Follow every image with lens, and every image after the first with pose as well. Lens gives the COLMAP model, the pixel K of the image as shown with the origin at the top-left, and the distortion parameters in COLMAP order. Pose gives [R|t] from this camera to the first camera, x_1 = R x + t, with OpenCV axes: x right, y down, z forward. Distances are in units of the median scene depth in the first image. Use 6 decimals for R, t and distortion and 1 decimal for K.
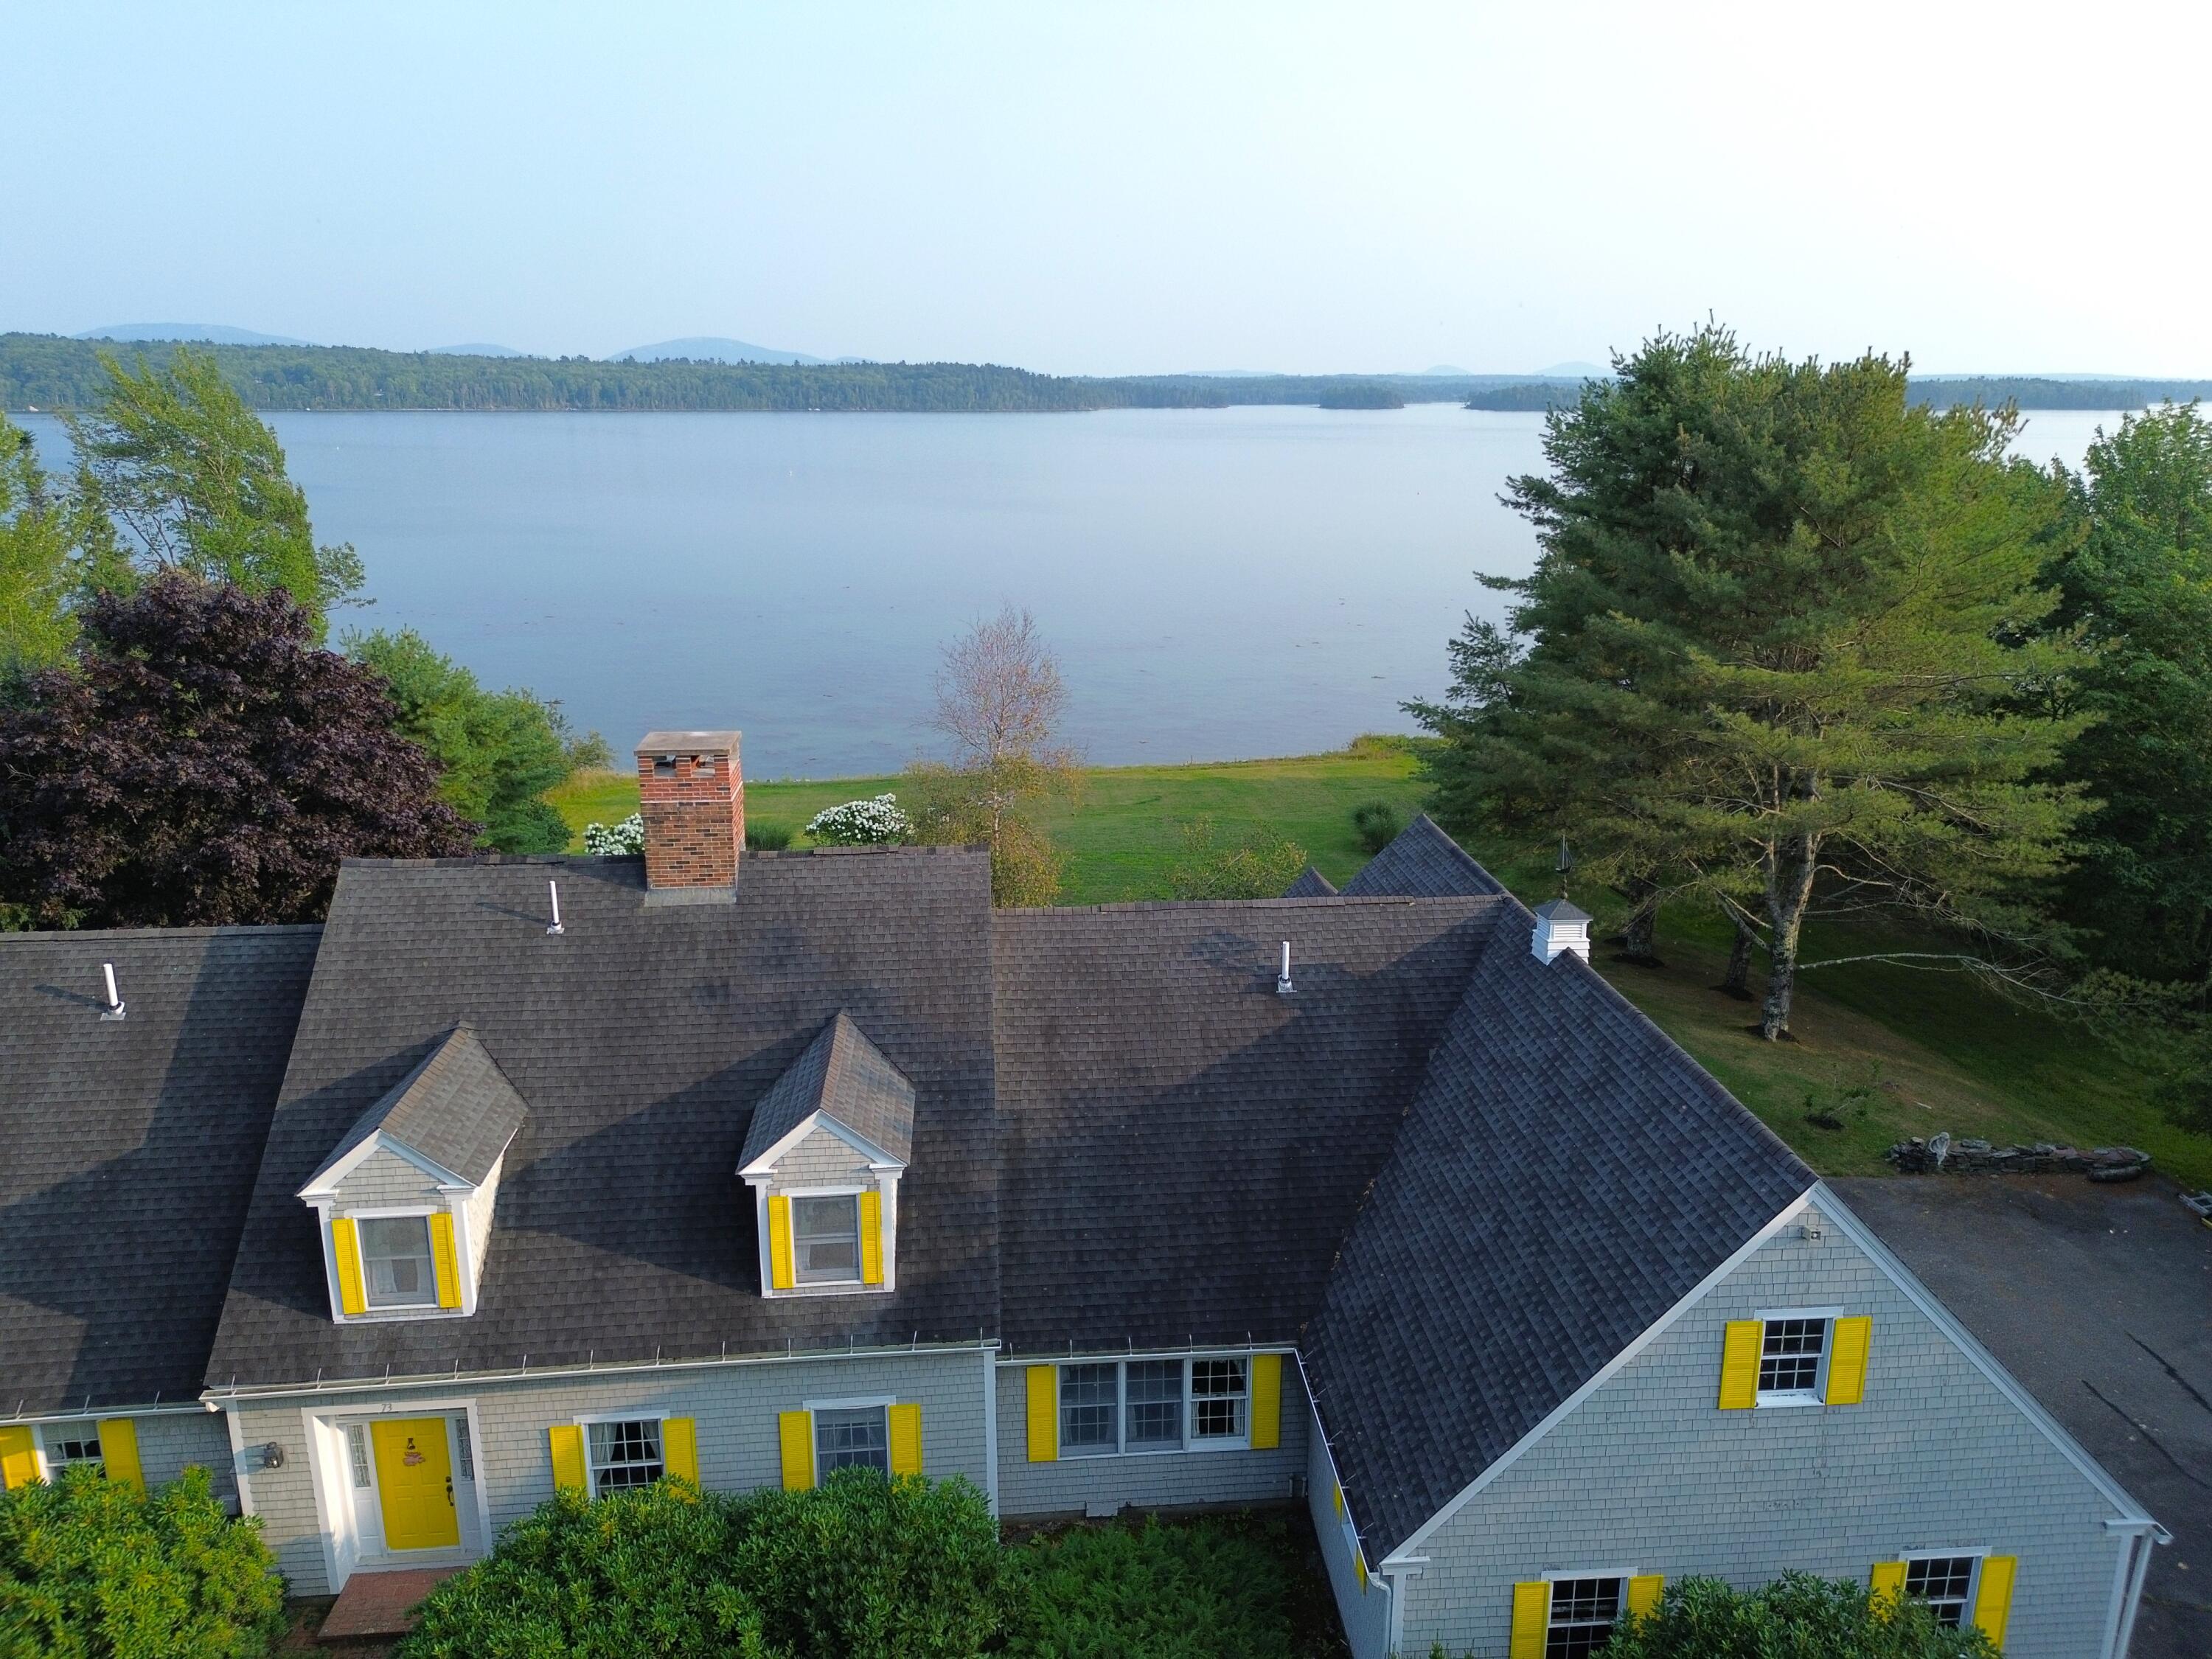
lens RADIAL K [[1558.9, 0, 1118.0], [0, 1558.9, 830.7], [0, 0, 1]] dist [0.038326, -0.015860]
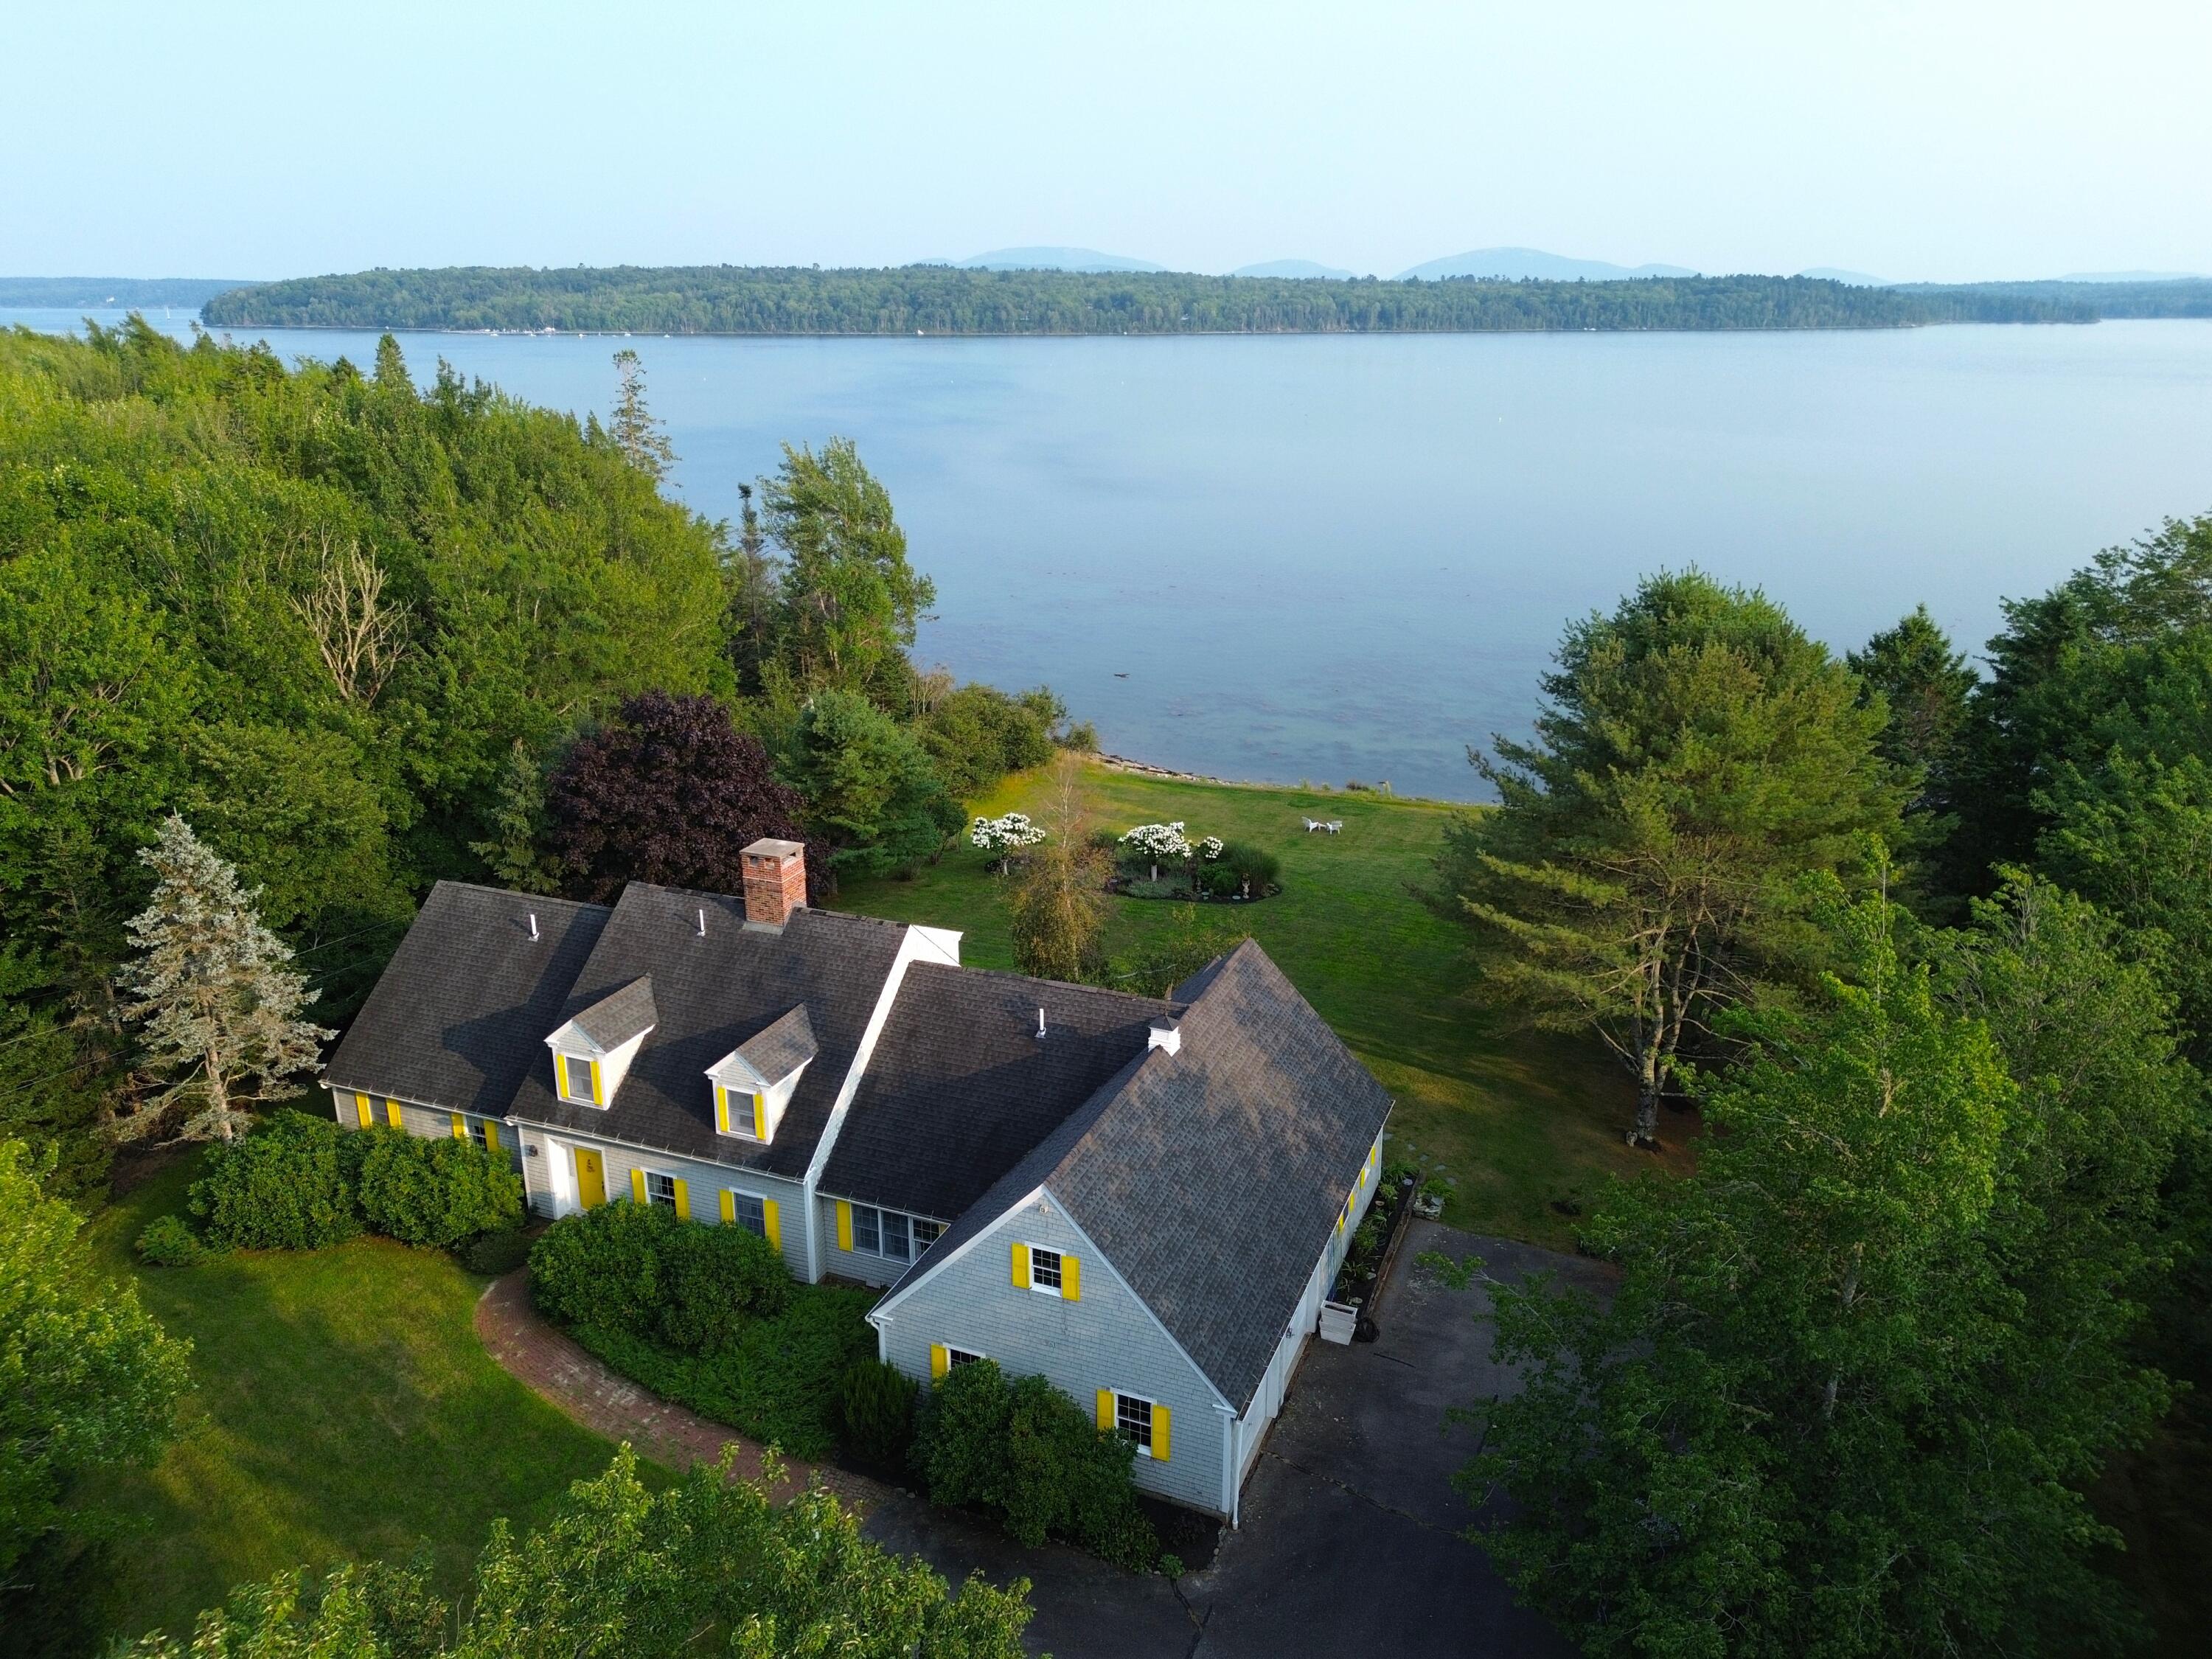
lens RADIAL K [[1558.9, 0, 1113.6], [0, 1558.9, 829.9], [0, 0, 1]] dist [0.038326, -0.015860]
pose [[0.889641, 0.141789, -0.434092, 0.899526], [-0.119970, 0.989754, 0.077417, -0.269037], [0.440621, -0.016795, 0.897536, -0.518973]]
